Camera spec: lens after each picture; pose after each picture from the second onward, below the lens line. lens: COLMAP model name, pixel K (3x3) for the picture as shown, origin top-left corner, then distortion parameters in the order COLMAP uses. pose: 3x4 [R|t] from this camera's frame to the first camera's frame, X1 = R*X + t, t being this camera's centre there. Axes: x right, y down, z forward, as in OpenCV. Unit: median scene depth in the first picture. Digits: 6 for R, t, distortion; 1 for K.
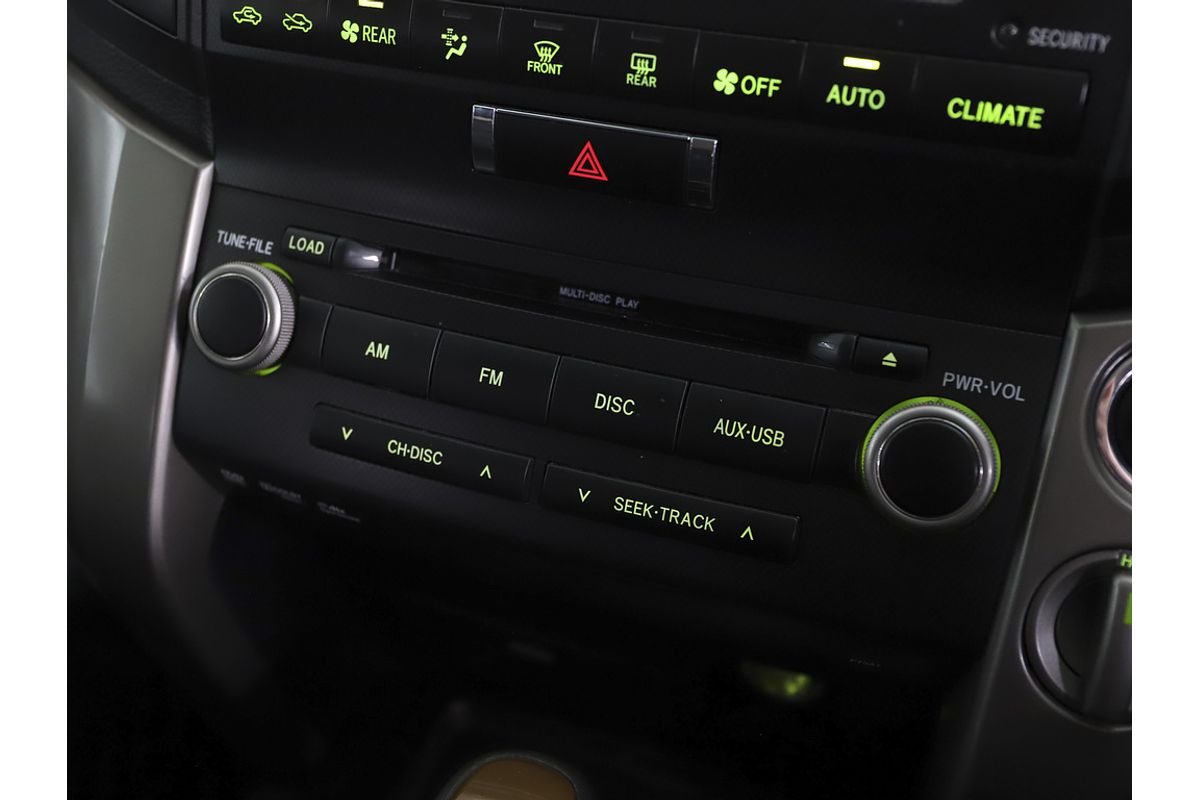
lens RADIAL K [[1191.4, 0, 600.0], [0, 1191.4, 400.0], [0, 0, 1]] dist [-0.071736, 0.132081]
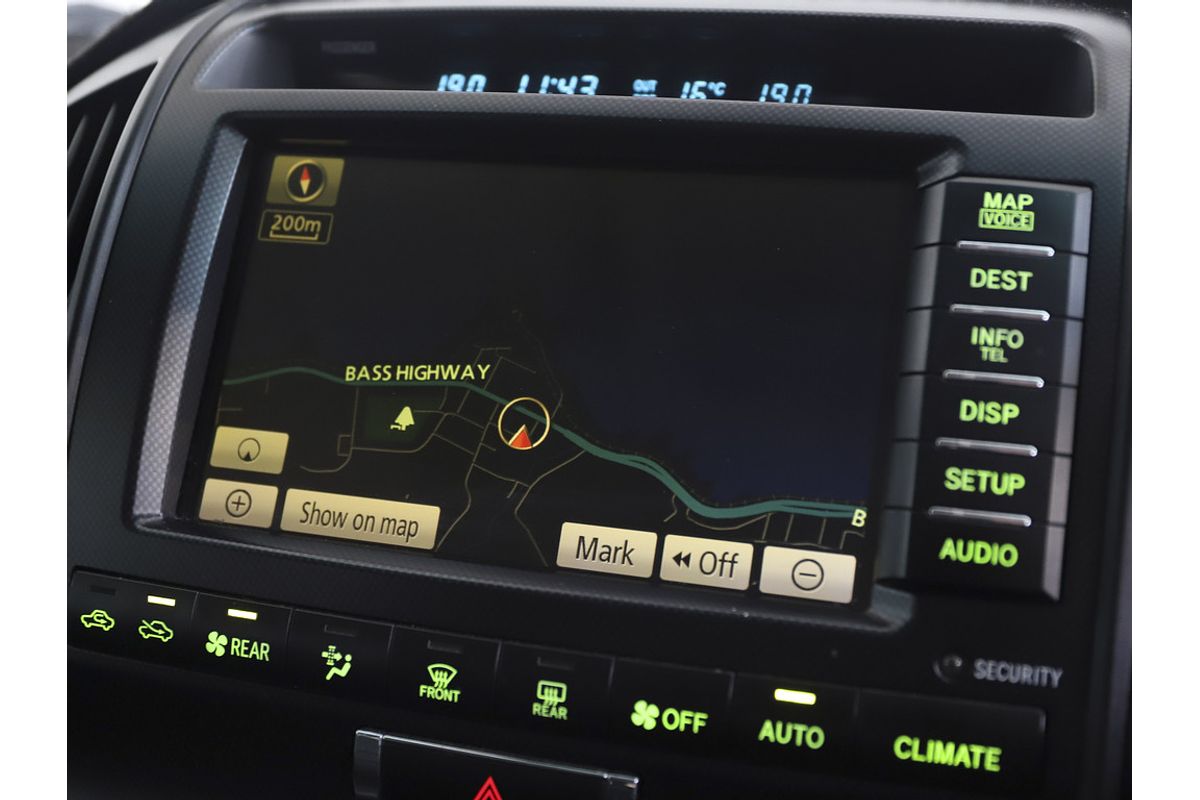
lens RADIAL K [[1406.8, 0, 600.0], [0, 1406.8, 400.0], [0, 0, 1]] dist [-0.018827, 0.030250]
pose [[0.997425, -0.006734, 0.071394, -0.000958], [0.029921, 0.943856, -0.329001, -0.135853], [-0.065170, 0.330290, 0.941627, -0.061147]]
